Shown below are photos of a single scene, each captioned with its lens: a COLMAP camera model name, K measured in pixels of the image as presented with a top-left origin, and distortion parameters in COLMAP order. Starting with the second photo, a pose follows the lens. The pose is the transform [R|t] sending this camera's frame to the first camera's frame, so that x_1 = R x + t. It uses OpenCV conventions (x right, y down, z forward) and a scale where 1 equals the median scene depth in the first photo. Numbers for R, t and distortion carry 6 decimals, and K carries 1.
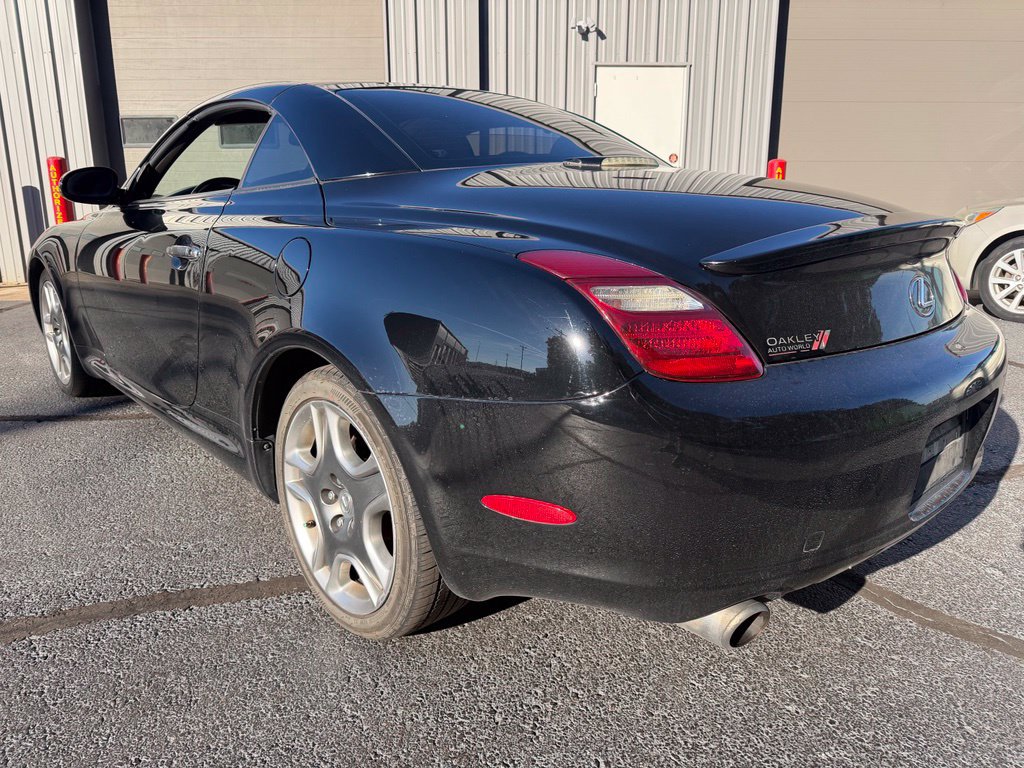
lens RADIAL K [[713.4, 0, 516.9], [0, 713.4, 381.4], [0, 0, 1]] dist [0.020852, -0.022285]
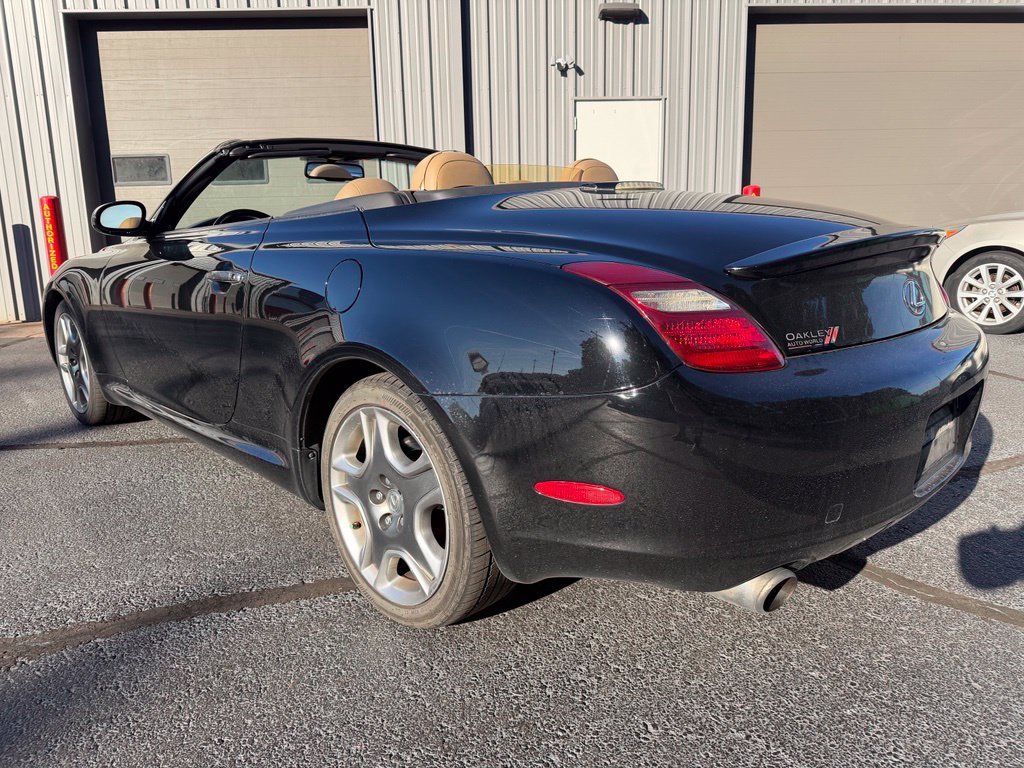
lens RADIAL K [[713.4, 0, 510.1], [0, 713.4, 383.0], [0, 0, 1]] dist [0.020852, -0.022285]
pose [[0.999290, -0.025980, 0.027299, -0.094692], [0.027055, 0.998843, -0.039758, 0.040315], [-0.026235, 0.040468, 0.998836, -0.093352]]
